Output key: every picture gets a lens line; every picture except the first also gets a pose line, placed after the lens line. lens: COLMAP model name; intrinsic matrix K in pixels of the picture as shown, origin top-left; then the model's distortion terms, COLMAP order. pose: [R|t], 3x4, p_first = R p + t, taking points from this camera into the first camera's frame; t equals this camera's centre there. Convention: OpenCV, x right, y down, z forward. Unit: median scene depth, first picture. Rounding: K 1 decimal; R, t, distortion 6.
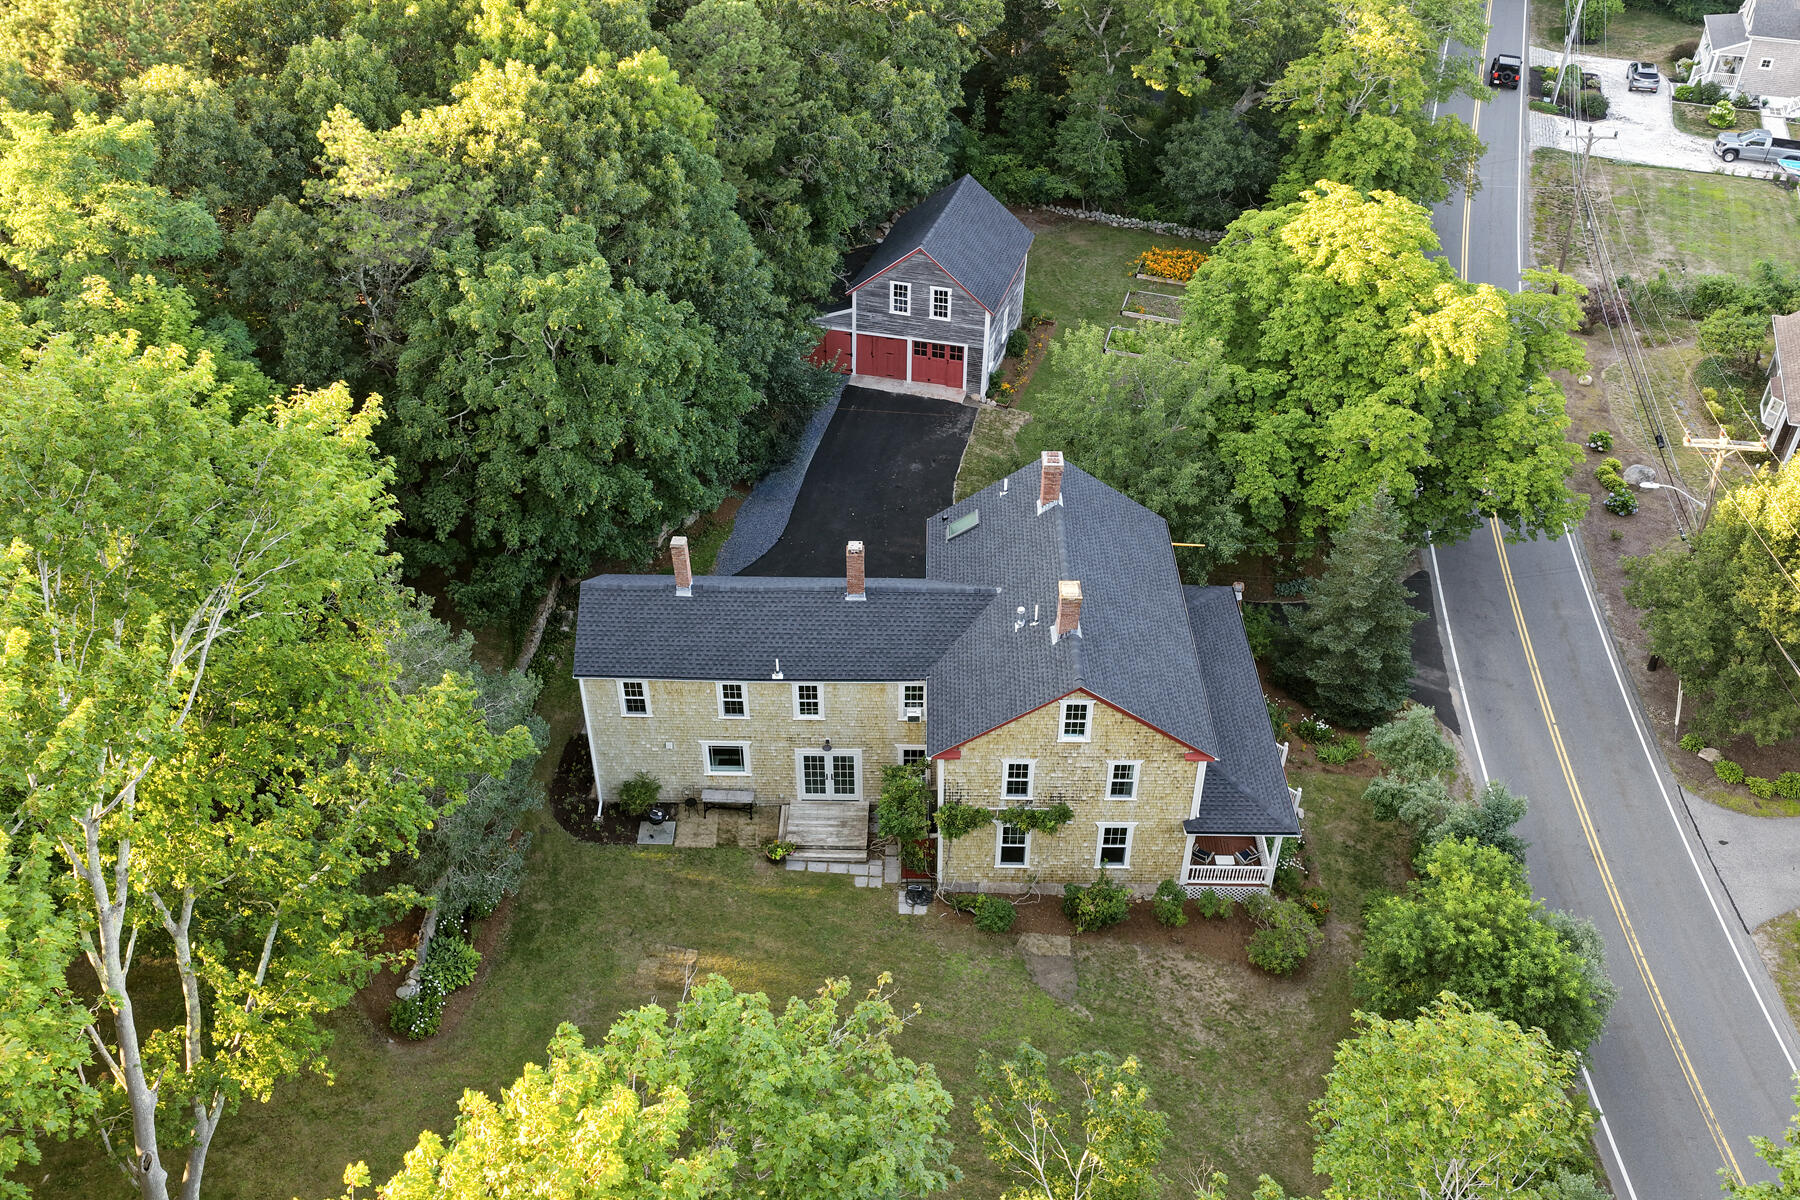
lens RADIAL K [[1435.3, 0, 896.4], [0, 1435.3, 602.9], [0, 0, 1]] dist [-0.002984, 0.031832]
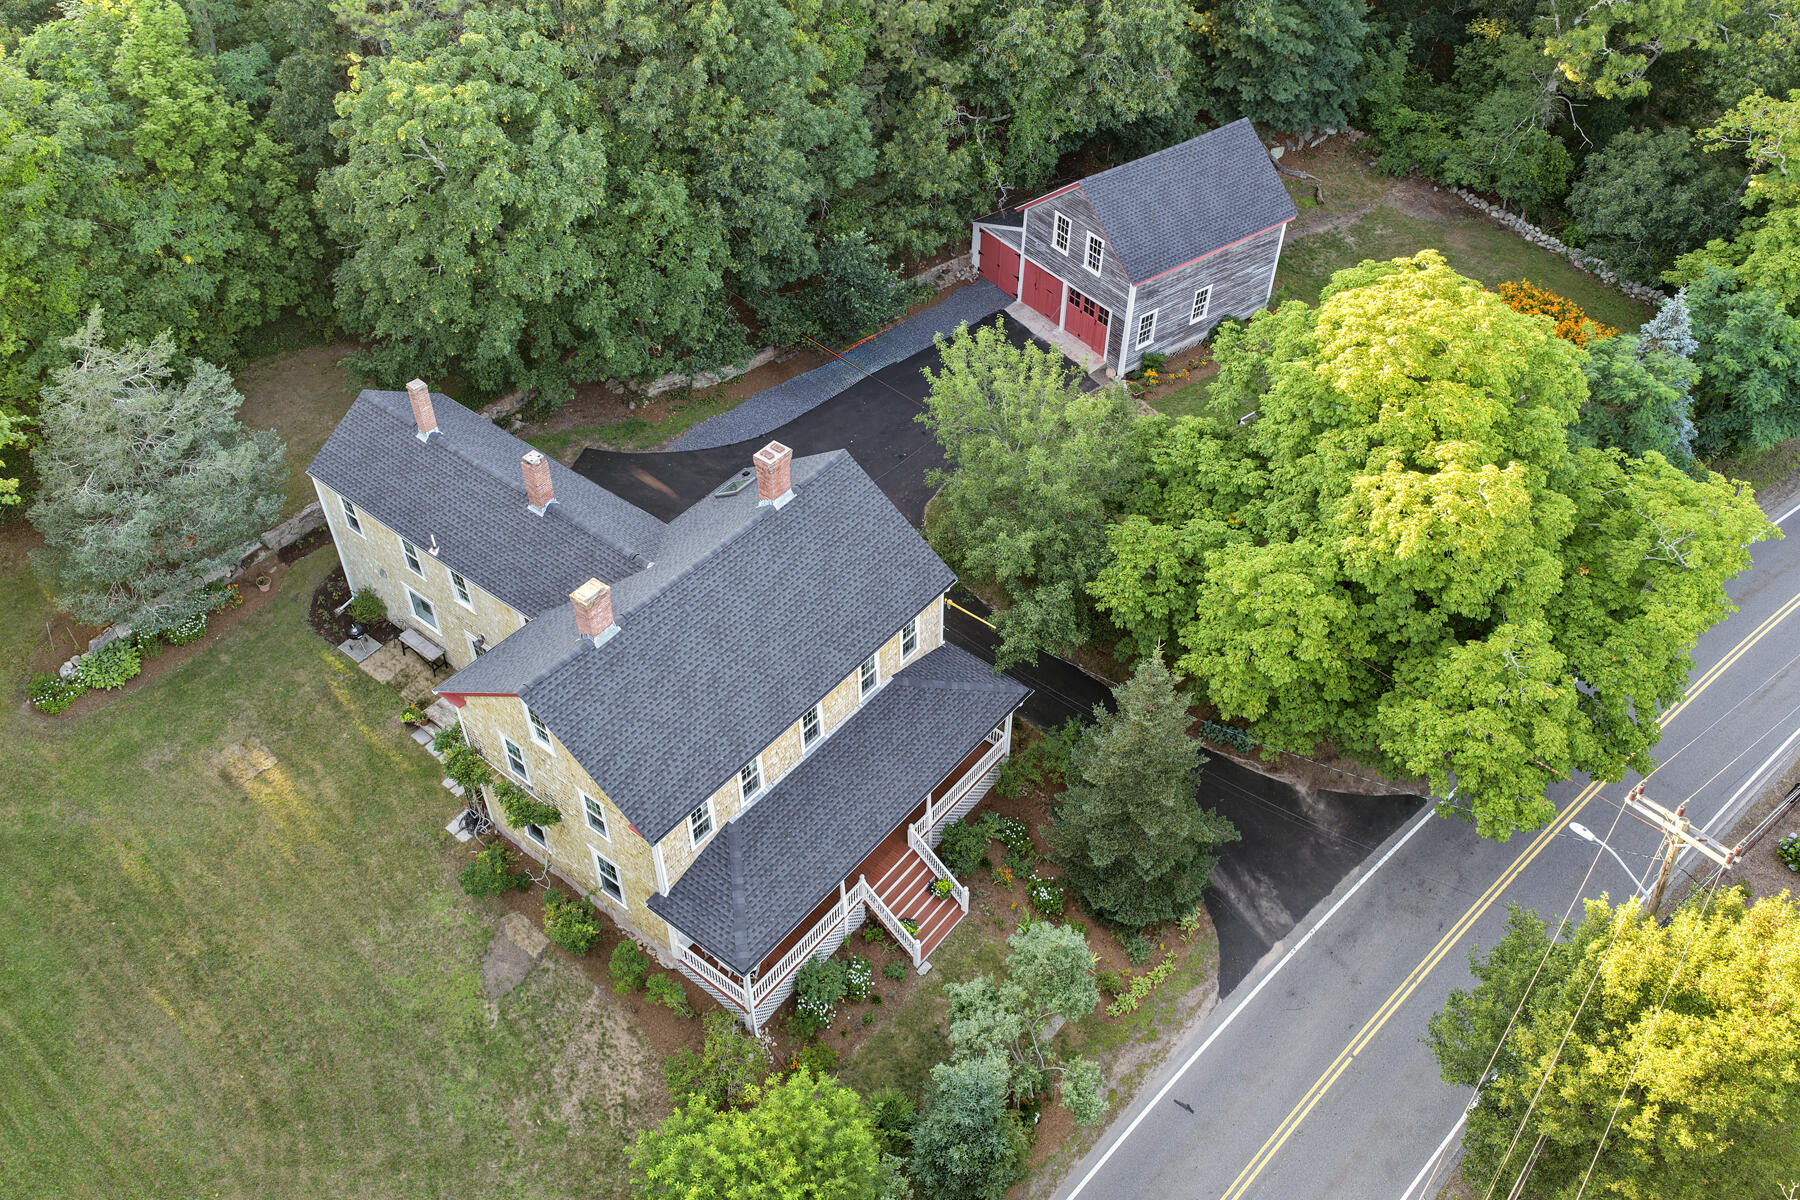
lens RADIAL K [[1435.3, 0, 896.4], [0, 1435.3, 602.9], [0, 0, 1]] dist [-0.002984, 0.031832]
pose [[0.799719, 0.422550, -0.426498, 0.382824], [-0.371527, 0.906336, 0.201301, -0.146861], [0.471610, -0.002529, 0.881803, 0.190712]]
